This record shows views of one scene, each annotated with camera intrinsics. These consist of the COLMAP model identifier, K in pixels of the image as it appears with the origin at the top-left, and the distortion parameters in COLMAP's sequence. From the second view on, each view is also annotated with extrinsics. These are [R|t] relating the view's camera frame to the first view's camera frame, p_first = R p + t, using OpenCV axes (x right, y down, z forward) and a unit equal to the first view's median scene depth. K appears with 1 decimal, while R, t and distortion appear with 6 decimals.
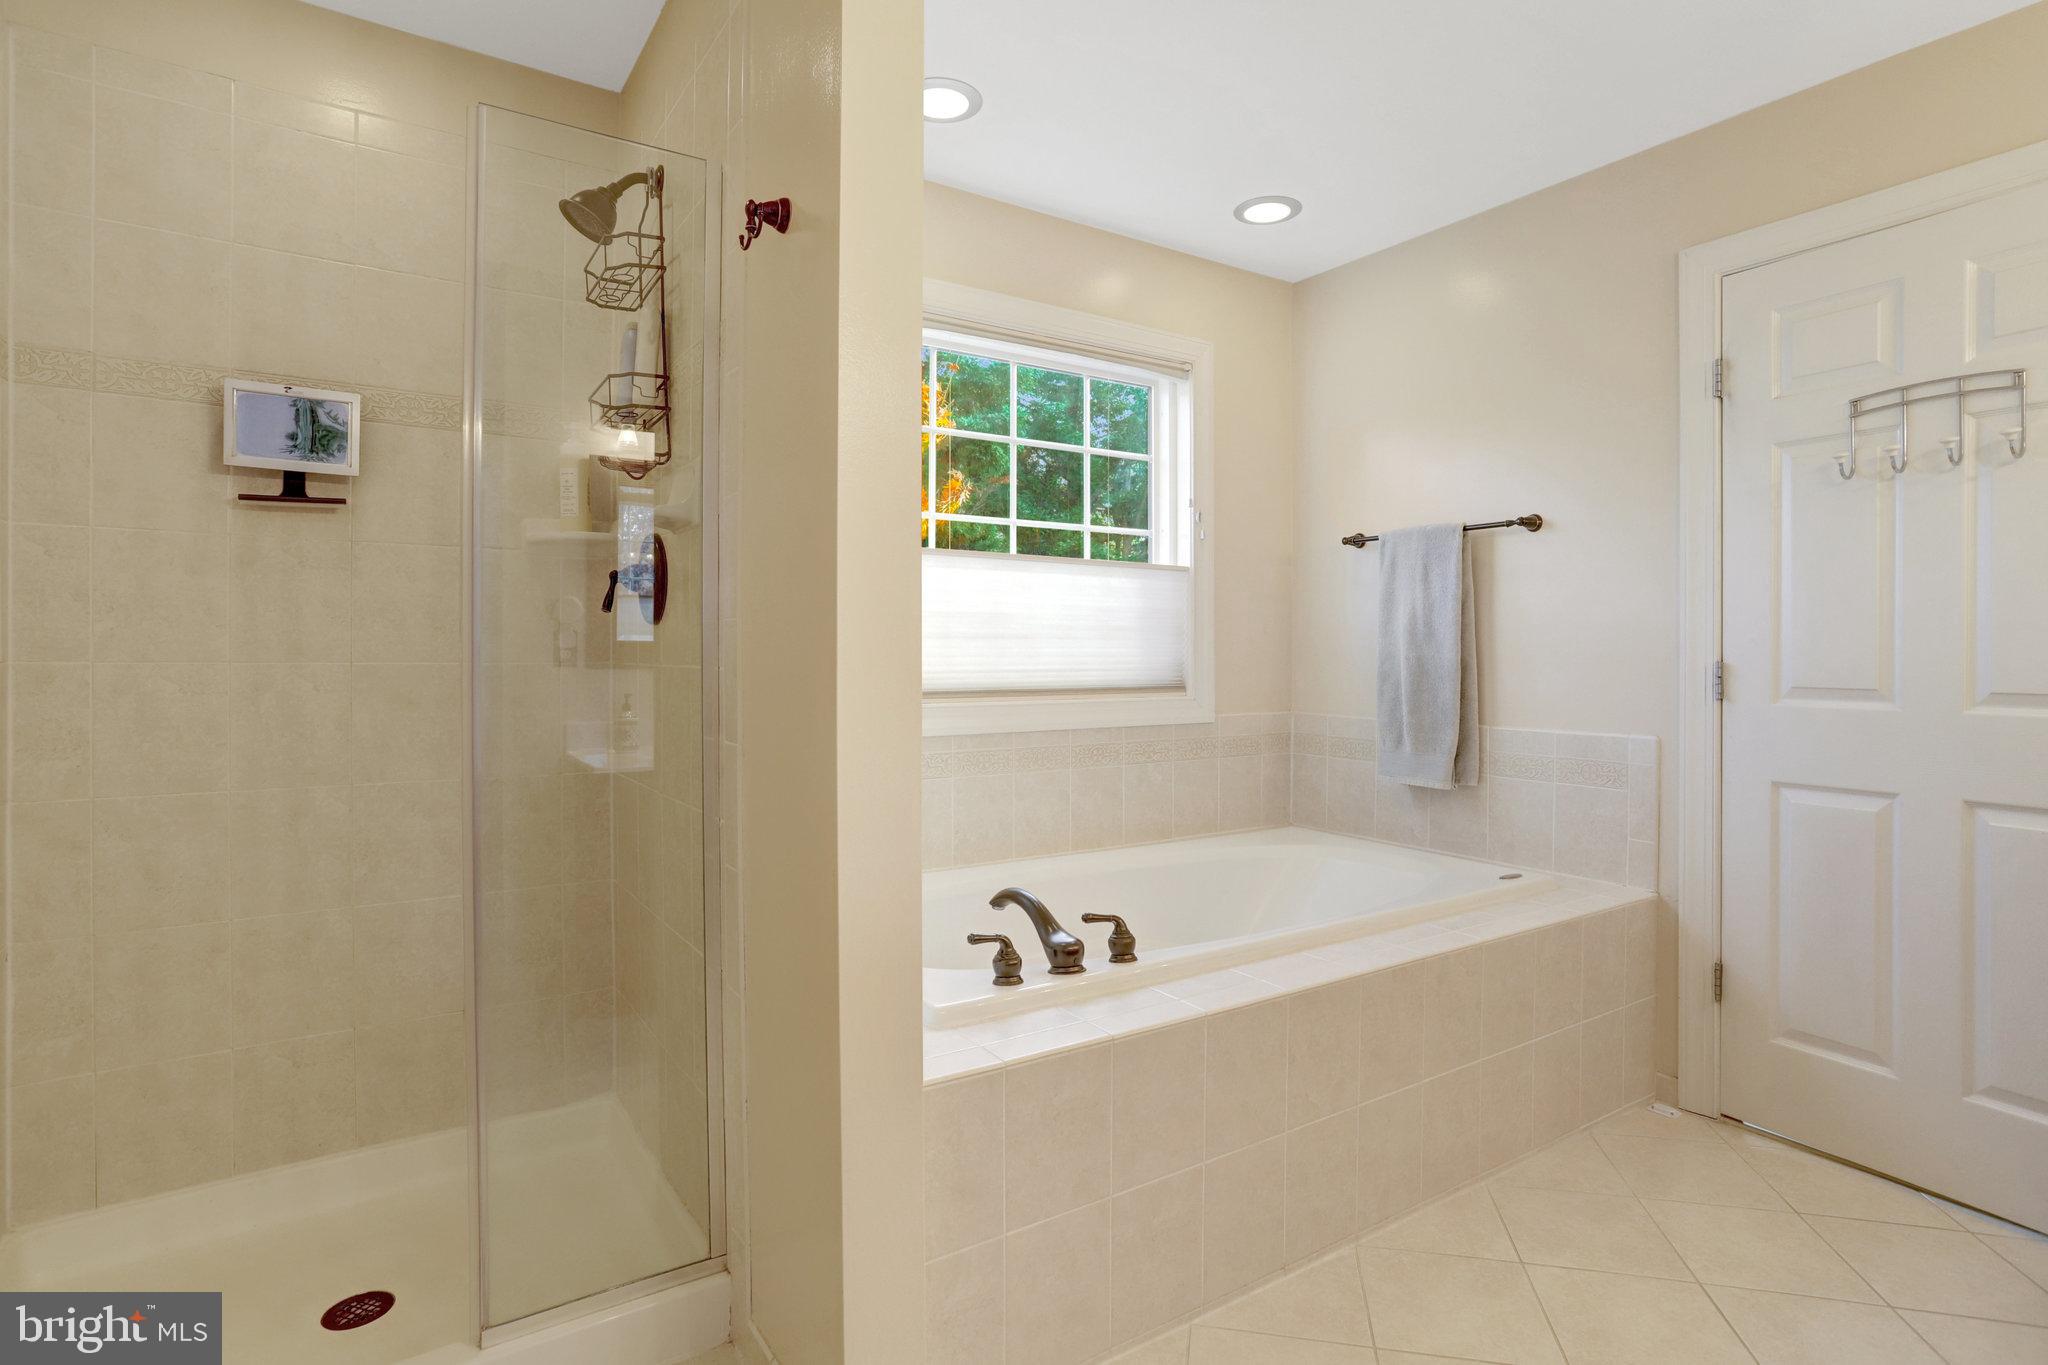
lens RADIAL K [[1045.0, 0, 1024.3], [0, 1045.0, 657.6], [0, 0, 1]] dist [0.000015, -0.033963]
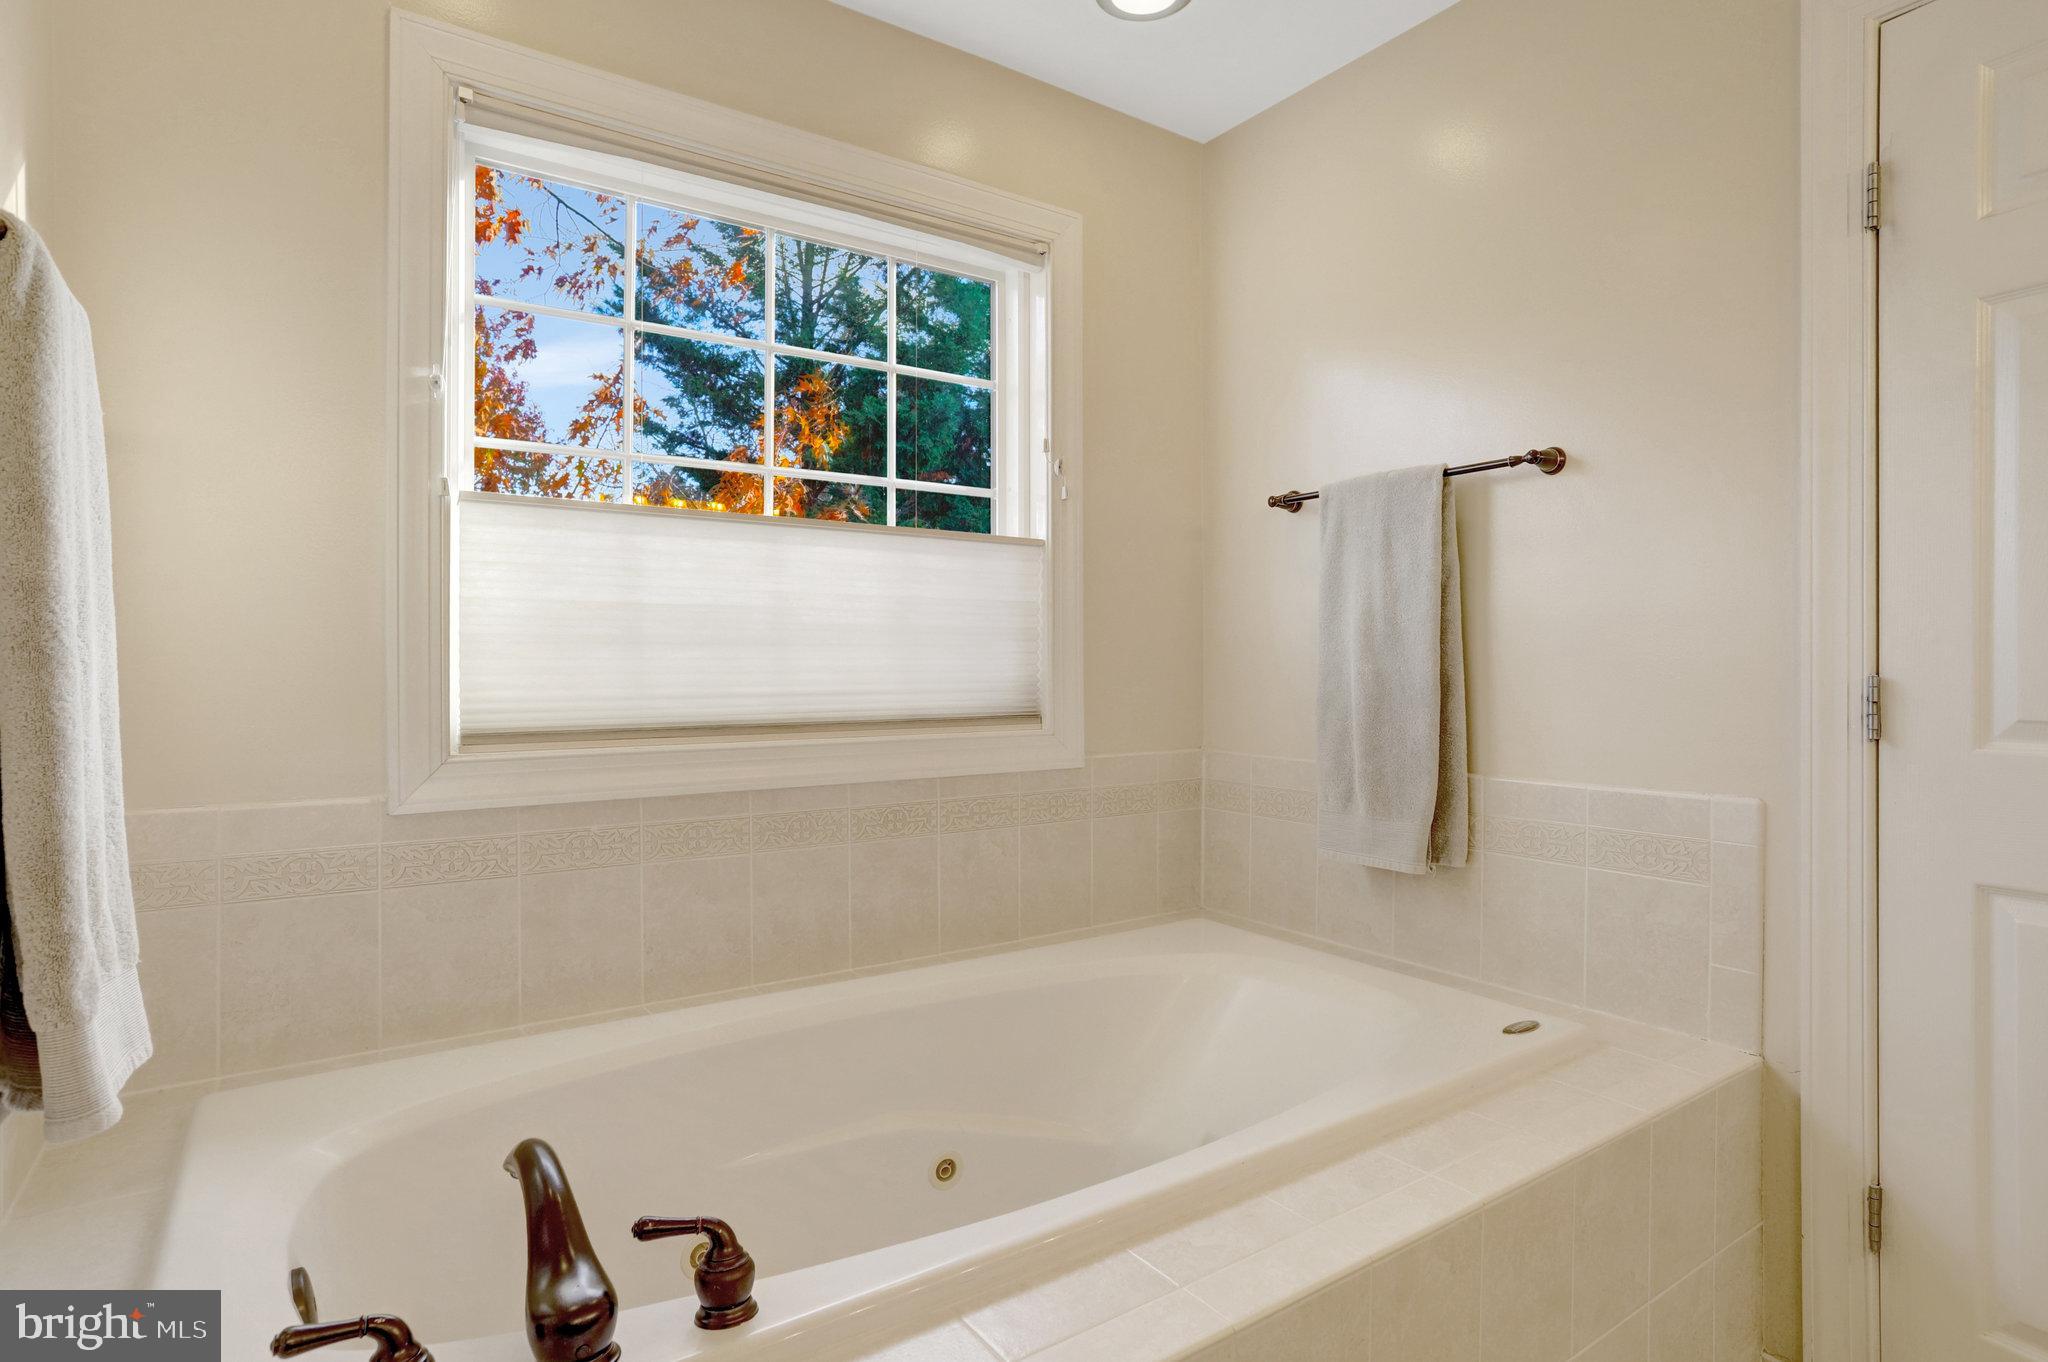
lens RADIAL K [[1071.4, 0, 1024.0], [0, 1071.4, 681.0], [0, 0, 1]] dist [-0.015479, 0.000171]
pose [[0.999710, -0.003694, 0.023812, 0.140088], [0.003564, 0.999978, 0.005522, 0.001145], [-0.023832, -0.005436, 0.999701, 0.333373]]
